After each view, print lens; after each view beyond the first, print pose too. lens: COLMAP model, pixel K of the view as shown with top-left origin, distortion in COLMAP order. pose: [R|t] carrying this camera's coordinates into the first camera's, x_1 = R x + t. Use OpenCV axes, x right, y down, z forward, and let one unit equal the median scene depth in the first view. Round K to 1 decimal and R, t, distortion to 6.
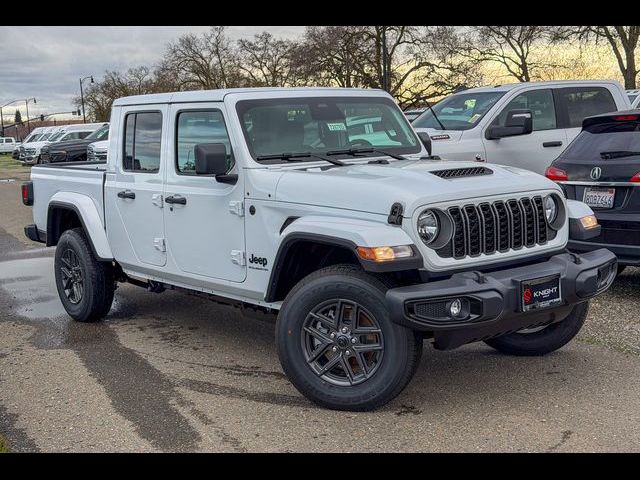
lens RADIAL K [[908.5, 0, 320.0], [0, 908.5, 240.0], [0, 0, 1]] dist [0.099082, 0.034675]
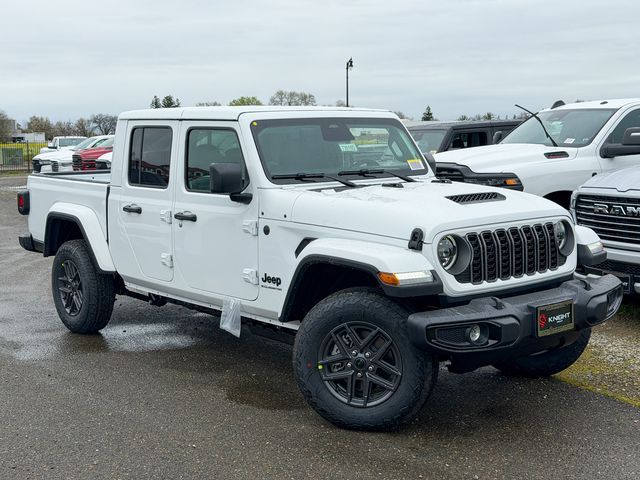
lens RADIAL K [[908.5, 0, 320.0], [0, 908.5, 240.0], [0, 0, 1]] dist [0.099082, 0.034675]
pose [[0.999086, 0.018347, 0.038612, -0.056296], [-0.018191, 0.999825, -0.004376, -0.018945], [-0.038685, 0.003669, 0.999245, -0.011267]]
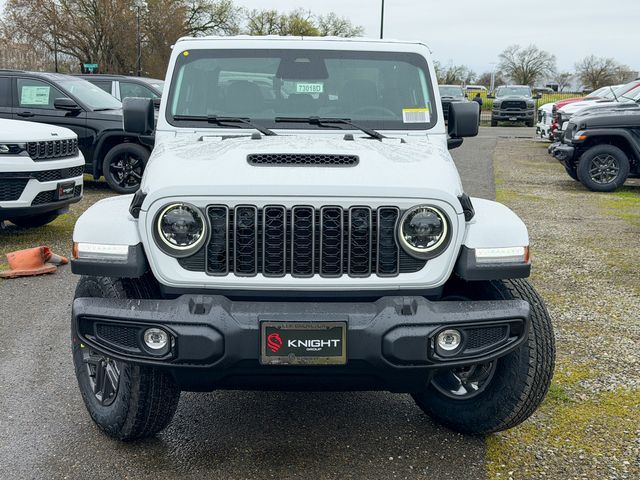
lens RADIAL K [[917.1, 0, 331.2], [0, 917.1, 241.1], [0, 0, 1]] dist [0.077790, 0.013453]
pose [[0.809675, 0.151073, -0.567101, 0.582984], [-0.121032, 0.988512, 0.090531, -0.076888], [0.574263, -0.004664, 0.818658, 0.402970]]
